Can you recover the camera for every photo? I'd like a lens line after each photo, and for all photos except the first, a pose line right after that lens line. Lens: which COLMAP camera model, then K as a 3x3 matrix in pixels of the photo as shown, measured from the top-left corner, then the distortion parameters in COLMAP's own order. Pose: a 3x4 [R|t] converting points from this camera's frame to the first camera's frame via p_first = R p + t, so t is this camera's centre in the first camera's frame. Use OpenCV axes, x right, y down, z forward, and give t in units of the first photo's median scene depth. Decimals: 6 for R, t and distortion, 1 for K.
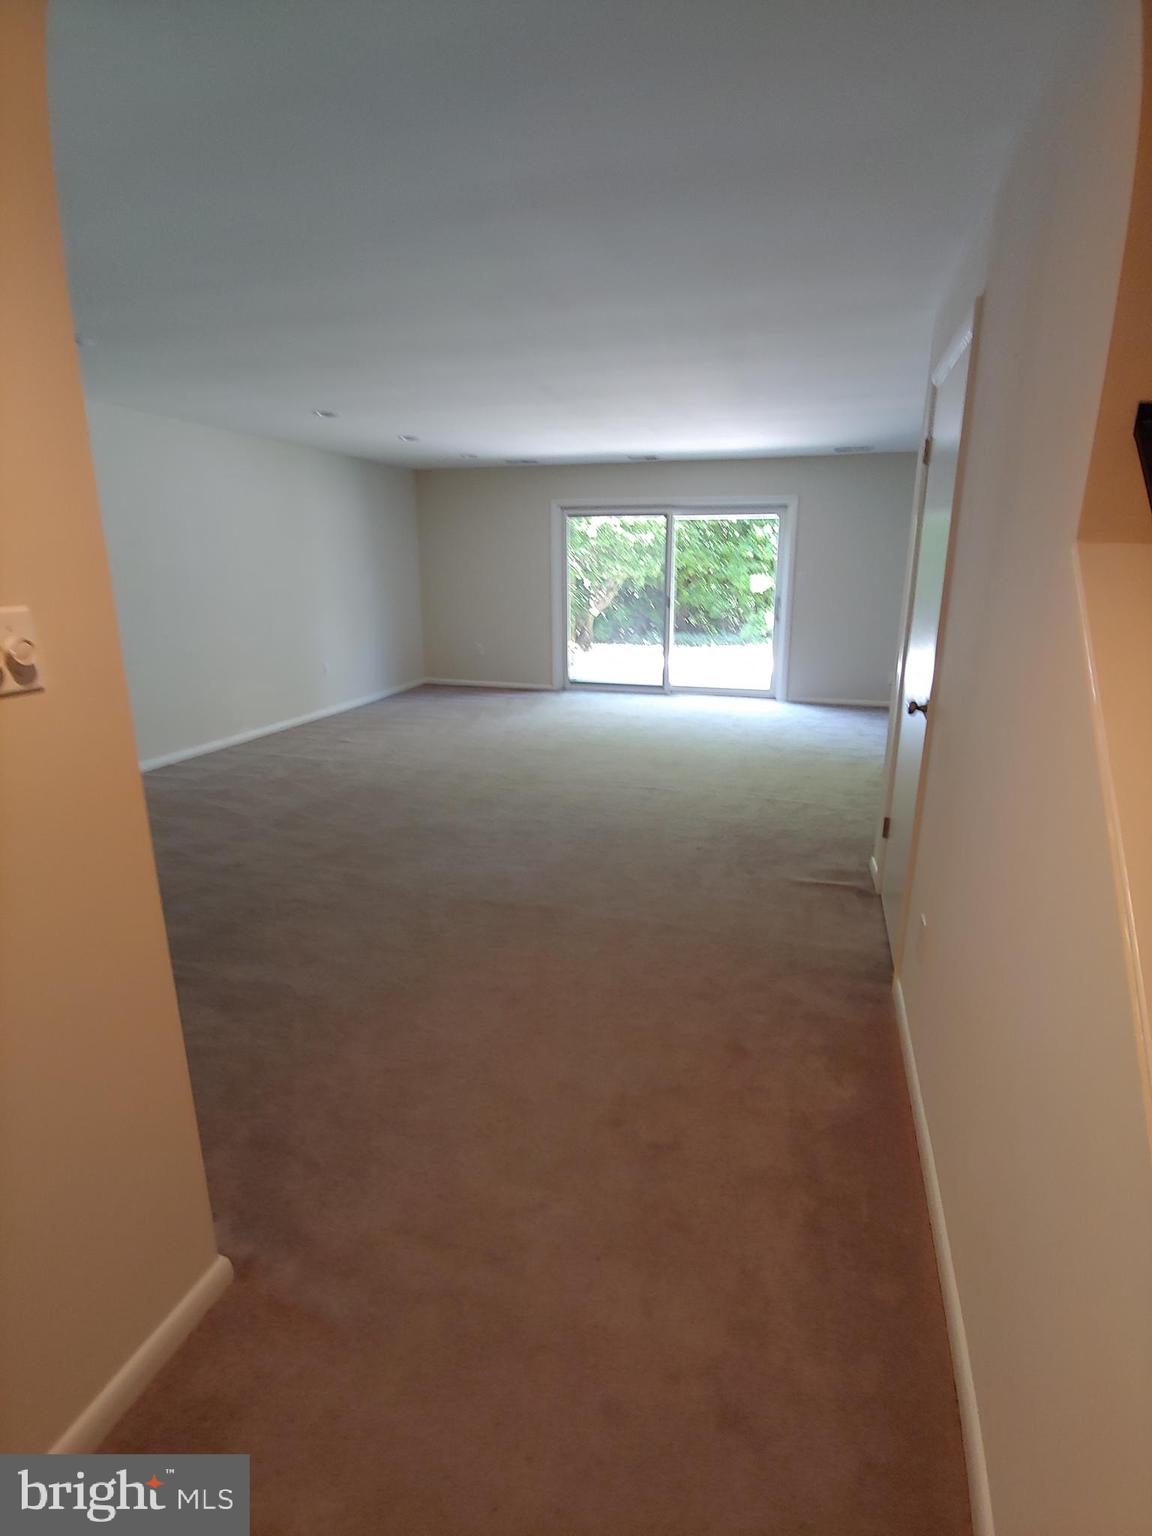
lens RADIAL K [[770.9, 0, 576.0], [0, 770.9, 768.0], [0, 0, 1]] dist [0.000421, -0.000093]
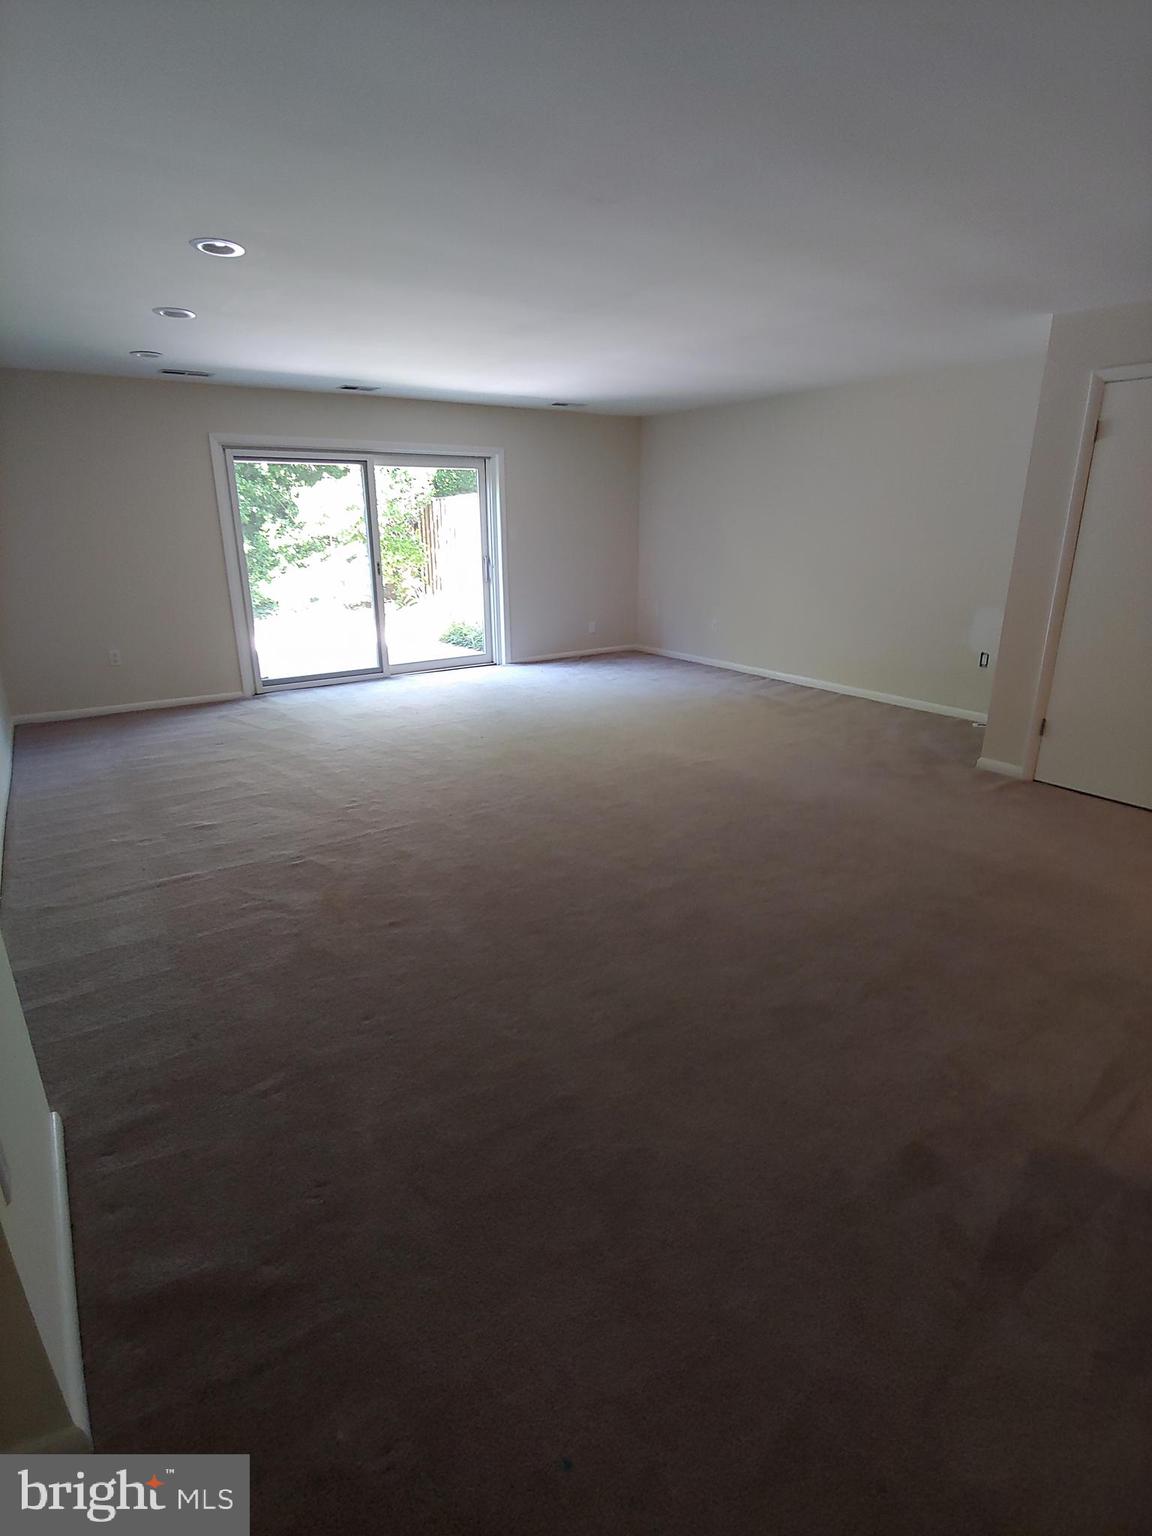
lens RADIAL K [[770.9, 0, 576.0], [0, 770.9, 768.0], [0, 0, 1]] dist [0.000421, -0.000093]
pose [[0.616039, -0.257884, 0.744306, -0.437916], [0.210436, 0.964429, 0.159981, -0.095695], [-0.759087, 0.058074, 0.648394, 0.306361]]
